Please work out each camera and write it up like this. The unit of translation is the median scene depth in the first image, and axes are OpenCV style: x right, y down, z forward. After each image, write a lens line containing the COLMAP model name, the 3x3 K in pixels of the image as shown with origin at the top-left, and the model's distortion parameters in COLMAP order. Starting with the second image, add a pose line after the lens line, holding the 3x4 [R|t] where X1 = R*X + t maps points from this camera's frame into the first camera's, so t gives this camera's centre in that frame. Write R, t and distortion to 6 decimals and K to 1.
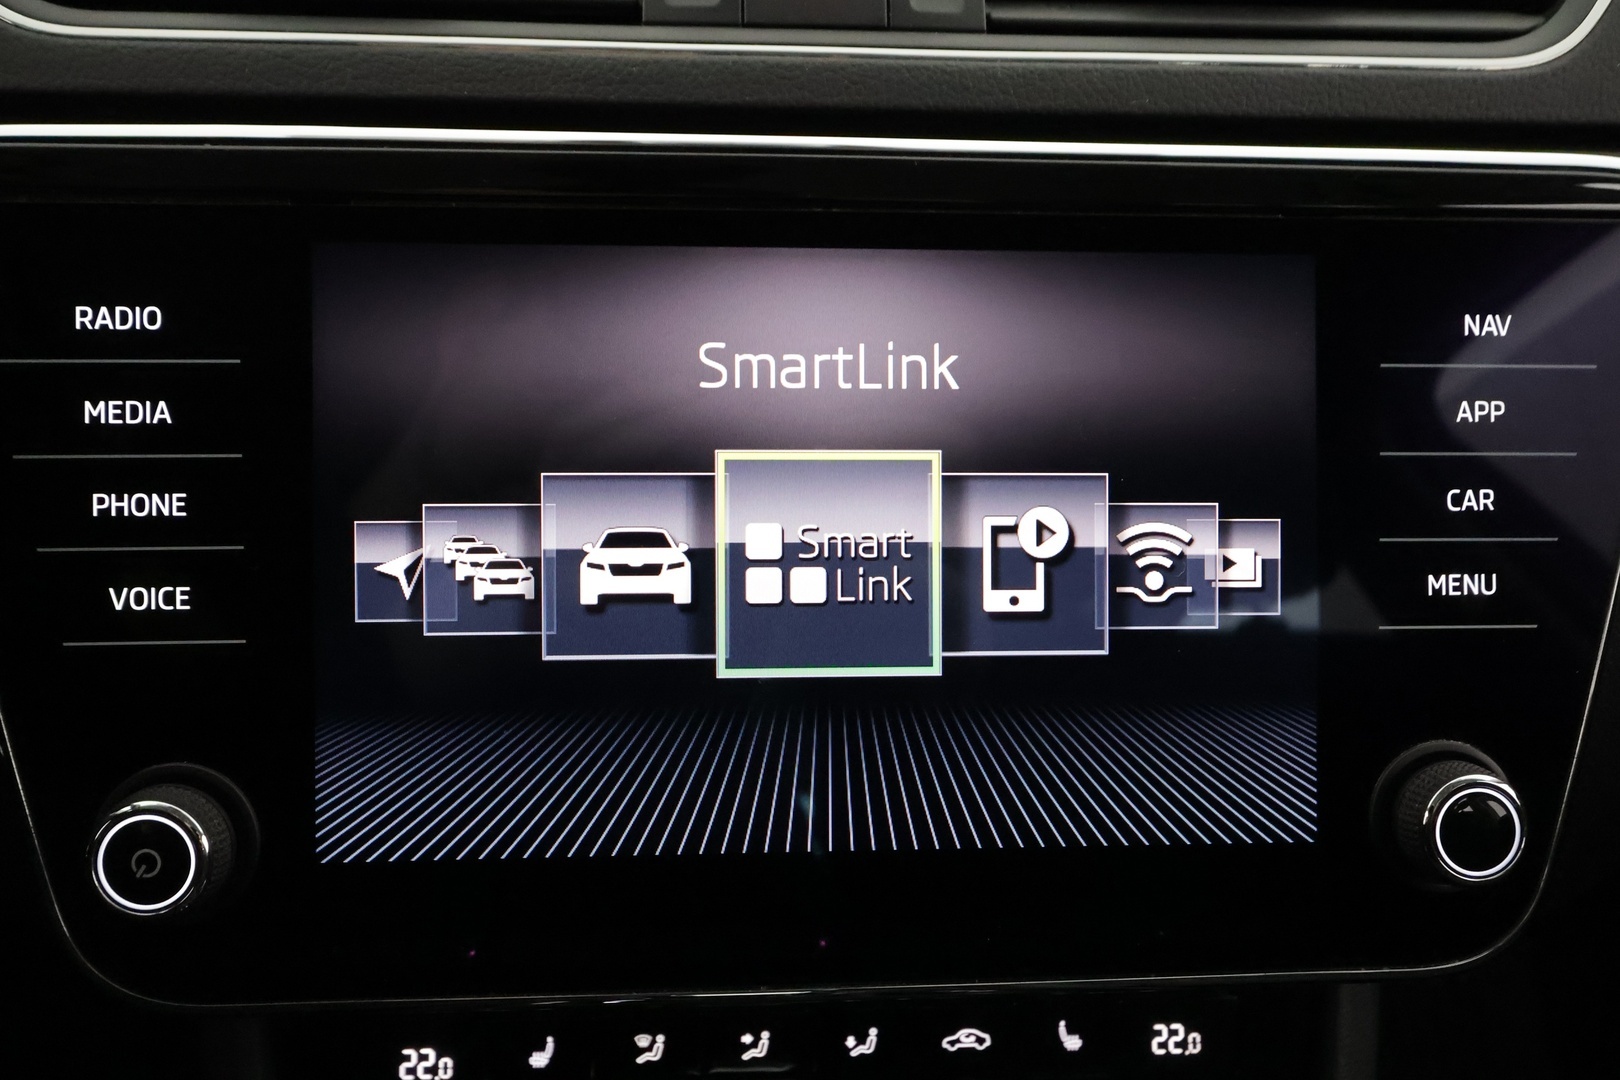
lens RADIAL K [[1330.6, 0, 814.4], [0, 1330.6, 541.0], [0, 0, 1]] dist [0.003971, -0.013698]
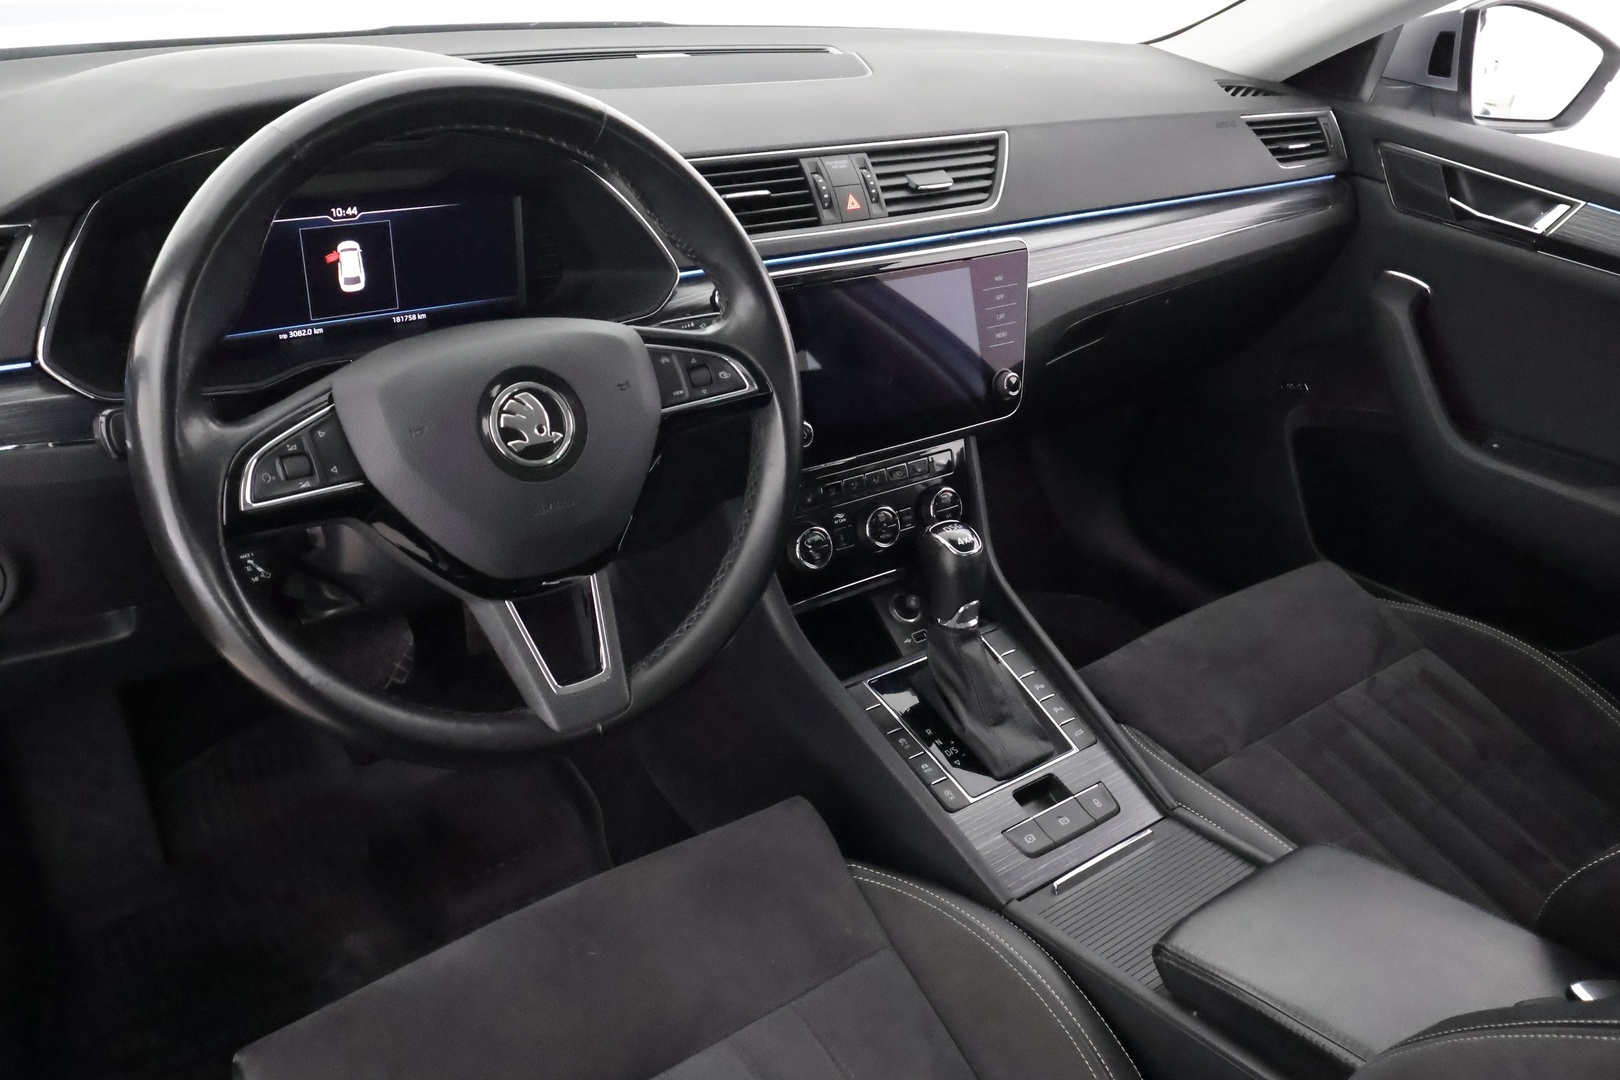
lens RADIAL K [[1264.4, 0, 811.6], [0, 1264.4, 549.4], [0, 0, 1]] dist [0.029020, 0.001358]
pose [[0.842379, -0.231800, 0.486483, -2.421586], [0.155185, 0.968863, 0.192931, -0.199833], [-0.516057, -0.087026, 0.852122, -2.519206]]
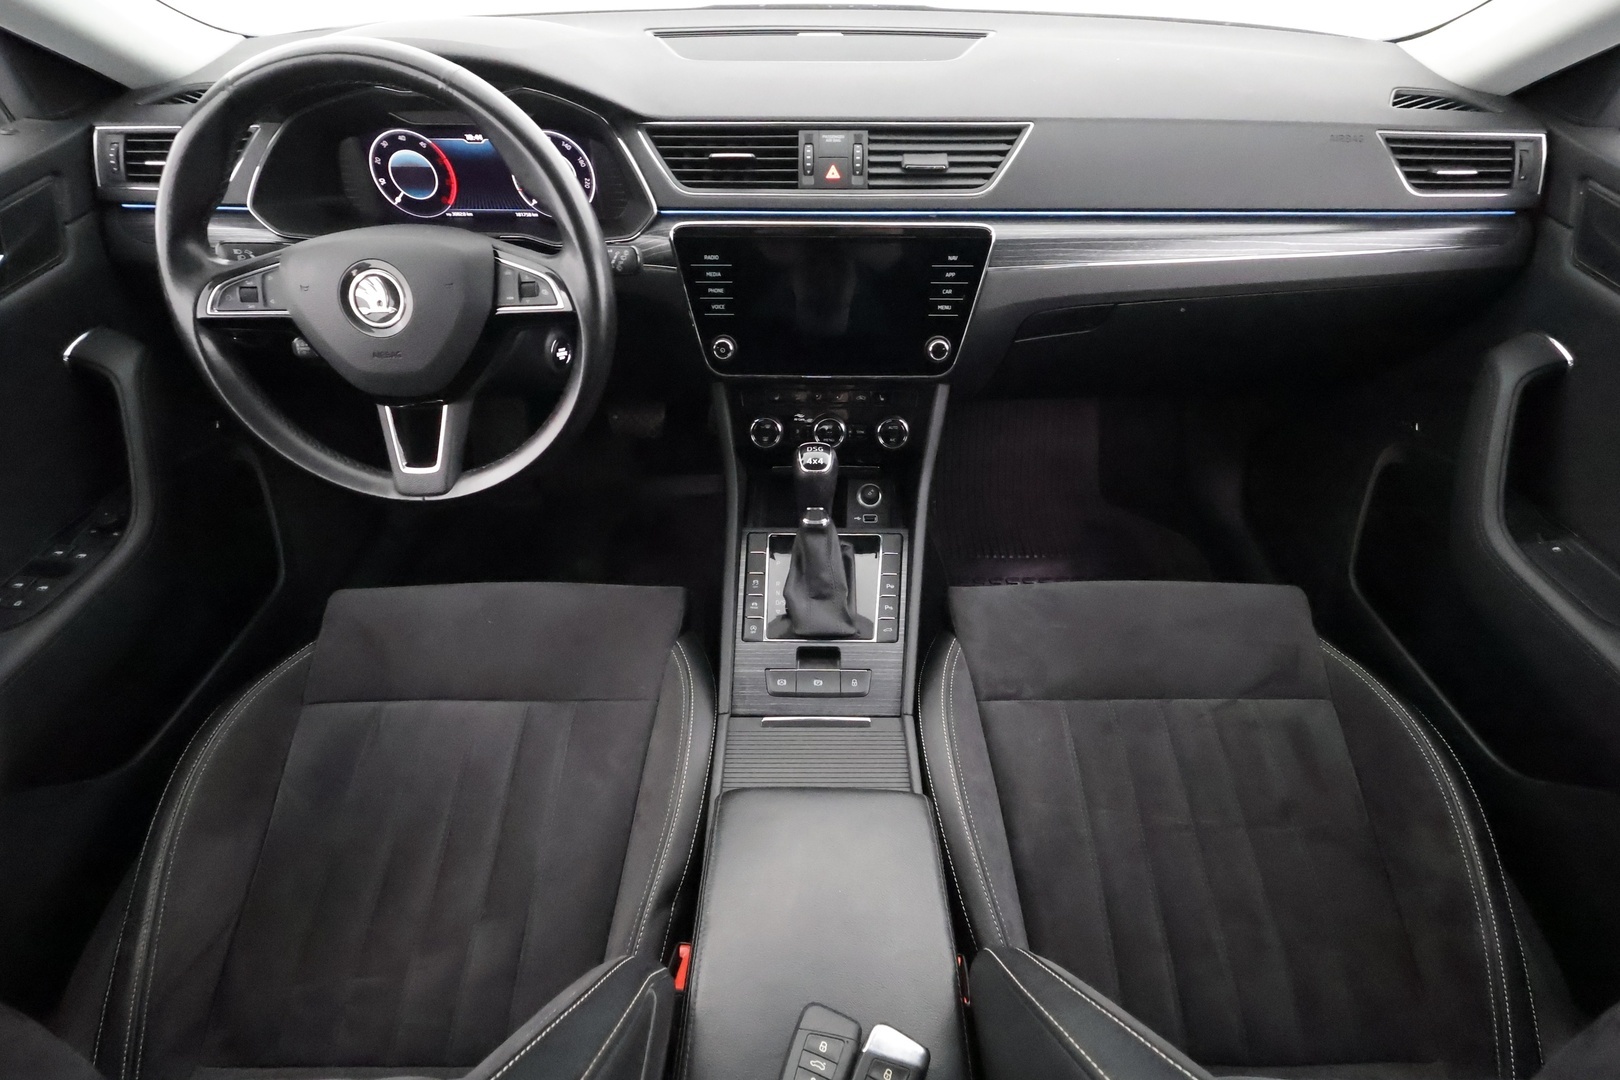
lens RADIAL K [[737.2, 0, 802.0], [0, 737.2, 533.0], [0, 0, 1]] dist [0.002189, -0.000401]
pose [[0.995881, 0.042402, -0.080139, 0.179346], [-0.009738, 0.928812, 0.370423, -0.228920], [0.090141, -0.368117, 0.925399, -2.267670]]
